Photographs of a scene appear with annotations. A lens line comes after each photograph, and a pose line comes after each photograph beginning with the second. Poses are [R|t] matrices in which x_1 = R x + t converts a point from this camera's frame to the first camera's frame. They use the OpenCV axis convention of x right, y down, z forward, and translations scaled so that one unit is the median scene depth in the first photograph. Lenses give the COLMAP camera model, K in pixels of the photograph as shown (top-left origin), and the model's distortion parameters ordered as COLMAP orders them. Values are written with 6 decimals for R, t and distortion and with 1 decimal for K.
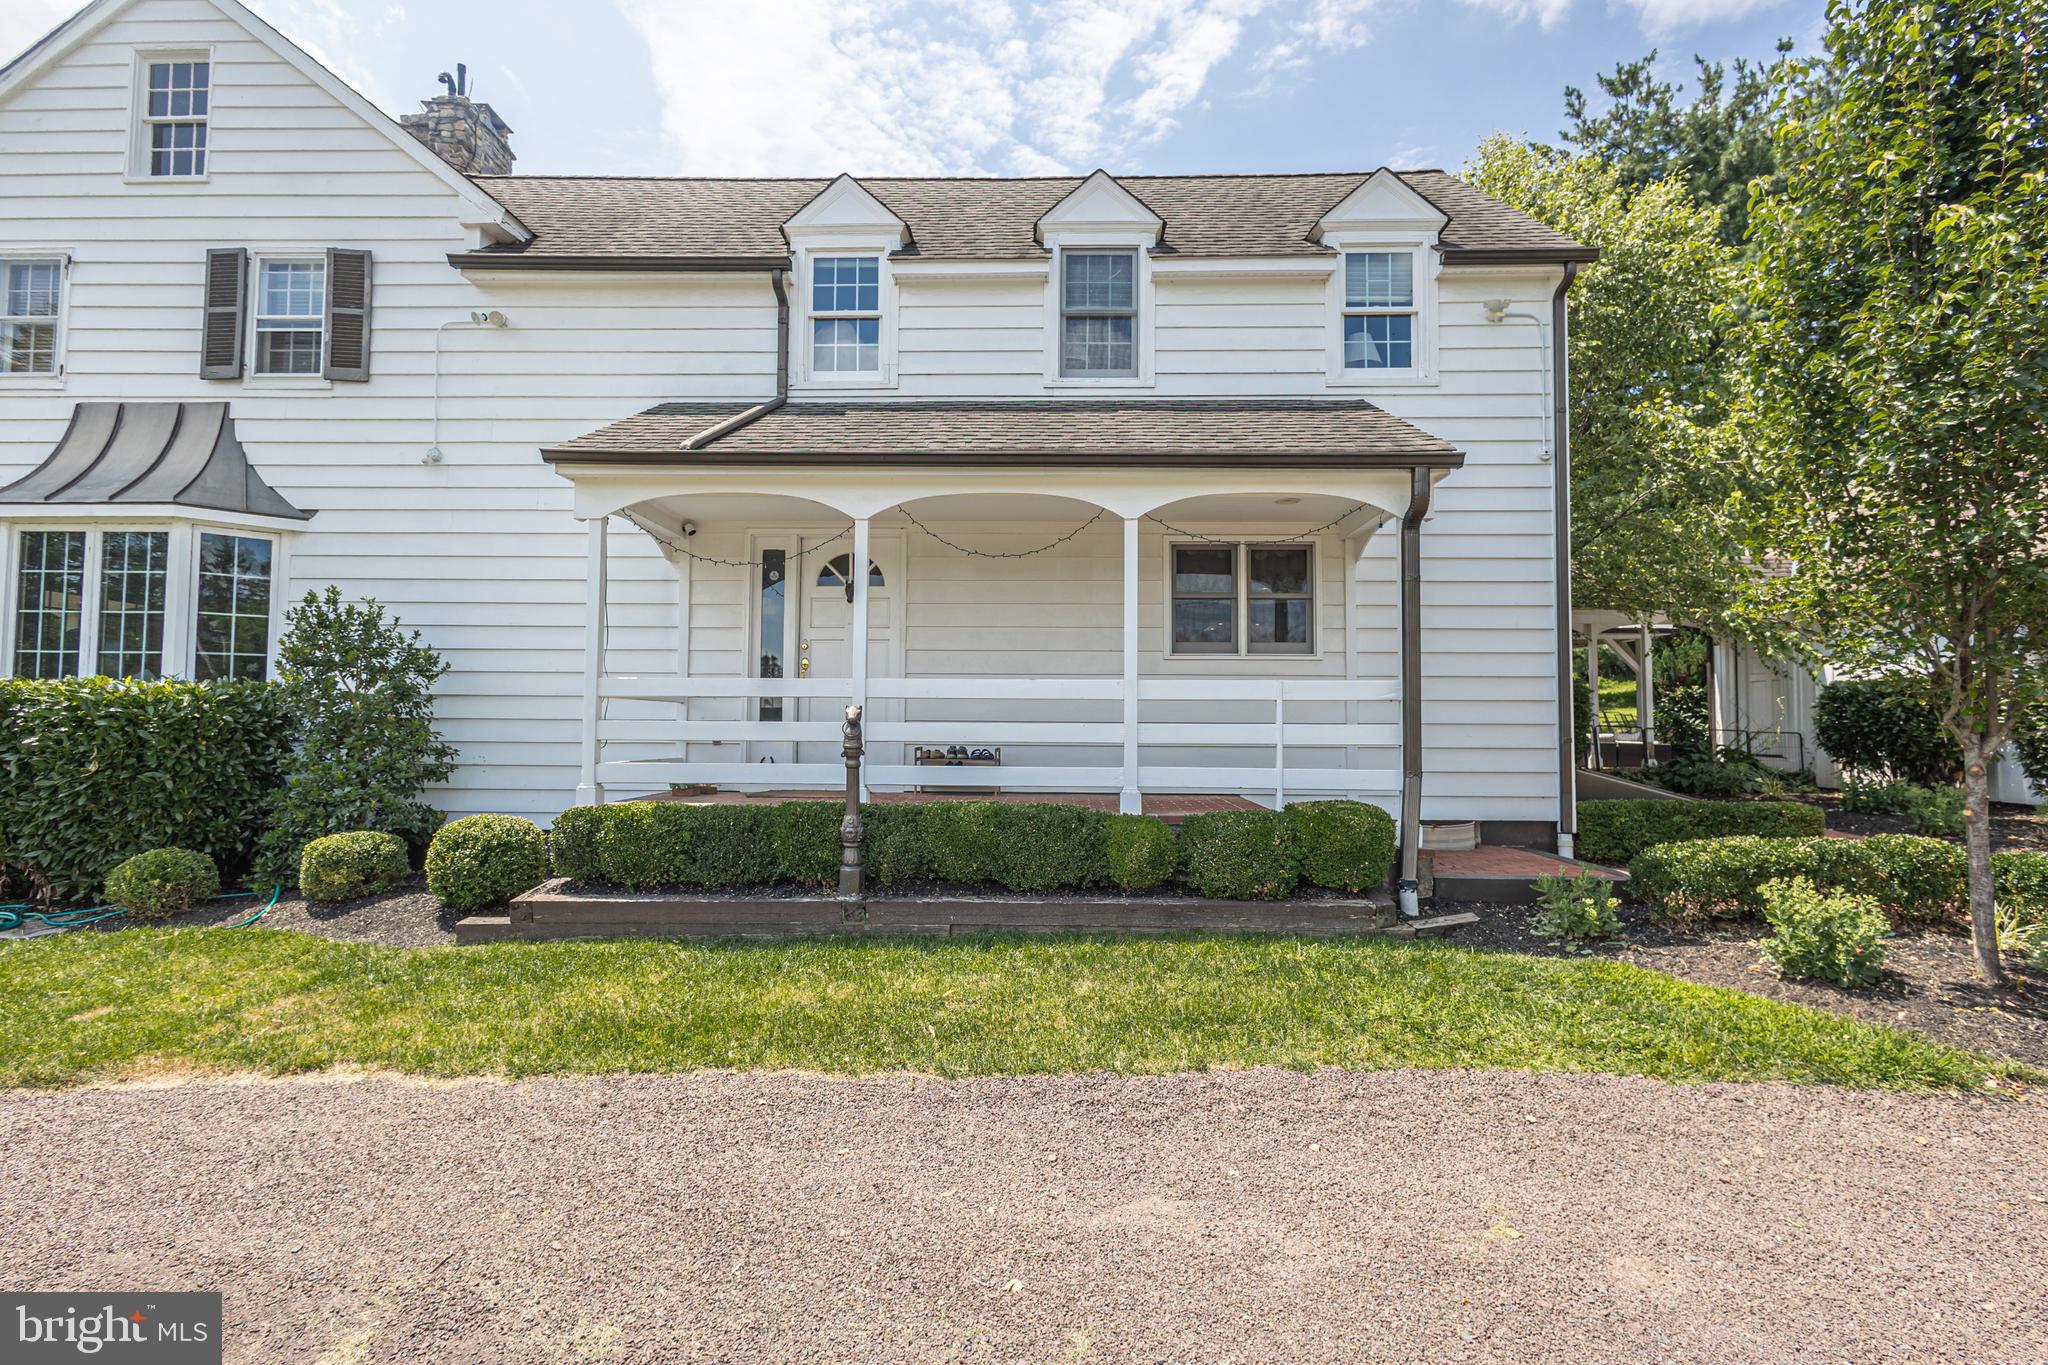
lens RADIAL K [[961.7, 0, 1023.0], [0, 961.7, 685.4], [0, 0, 1]] dist [0.004297, -0.004042]
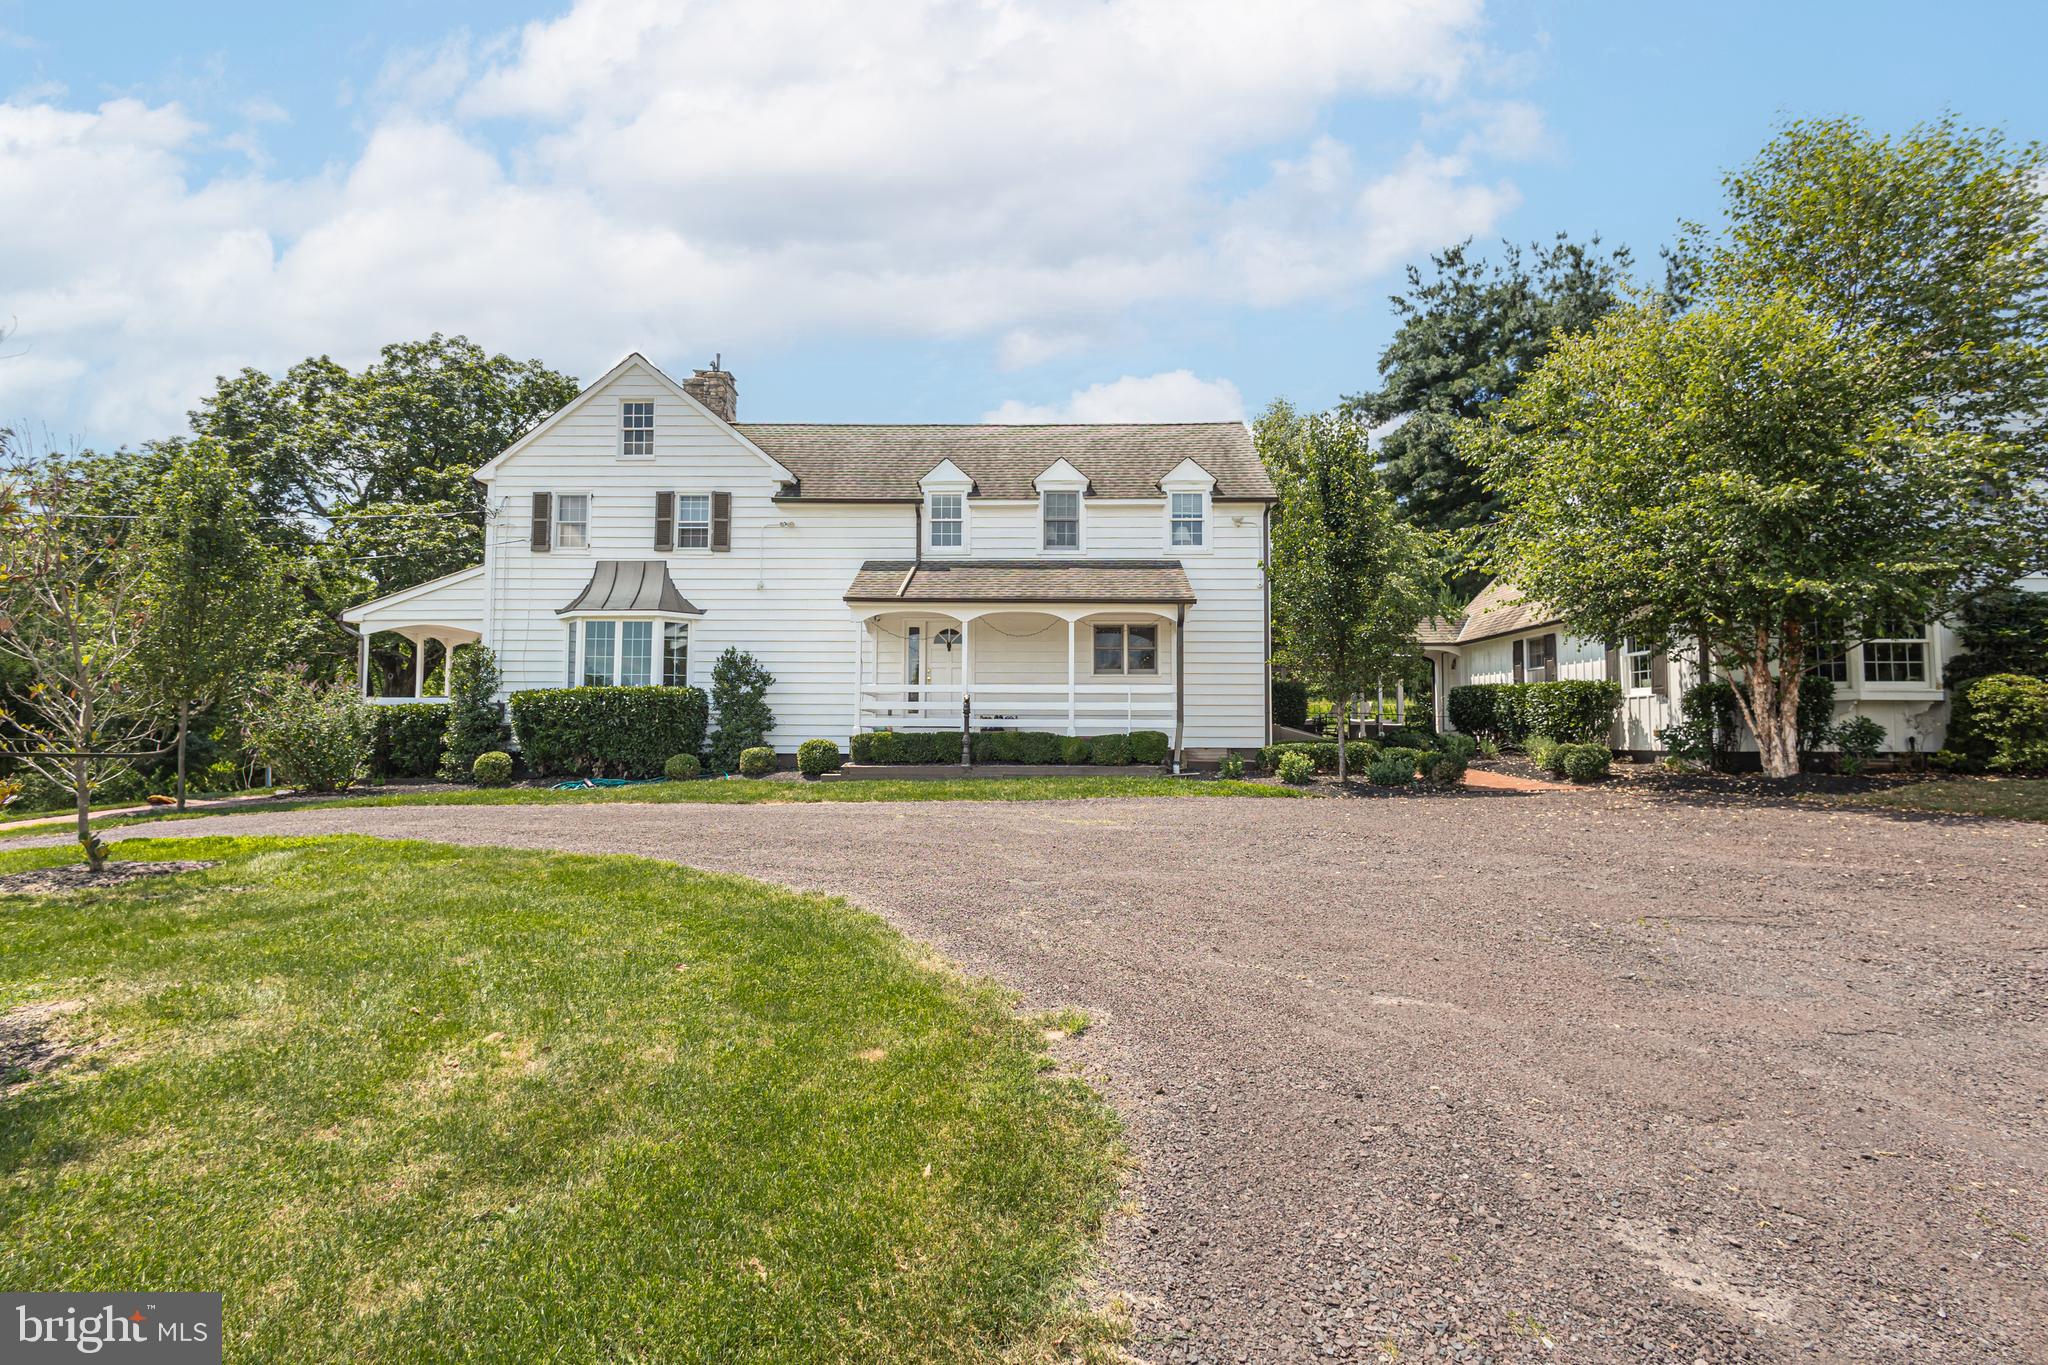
lens RADIAL K [[961.7, 0, 951.8], [0, 961.7, 696.8], [0, 0, 1]] dist [0.004297, -0.004042]
pose [[0.997982, -0.001558, -0.063485, -0.033222], [0.001841, 0.999989, 0.004404, 0.010188], [0.063477, -0.004512, 0.997973, -1.238733]]
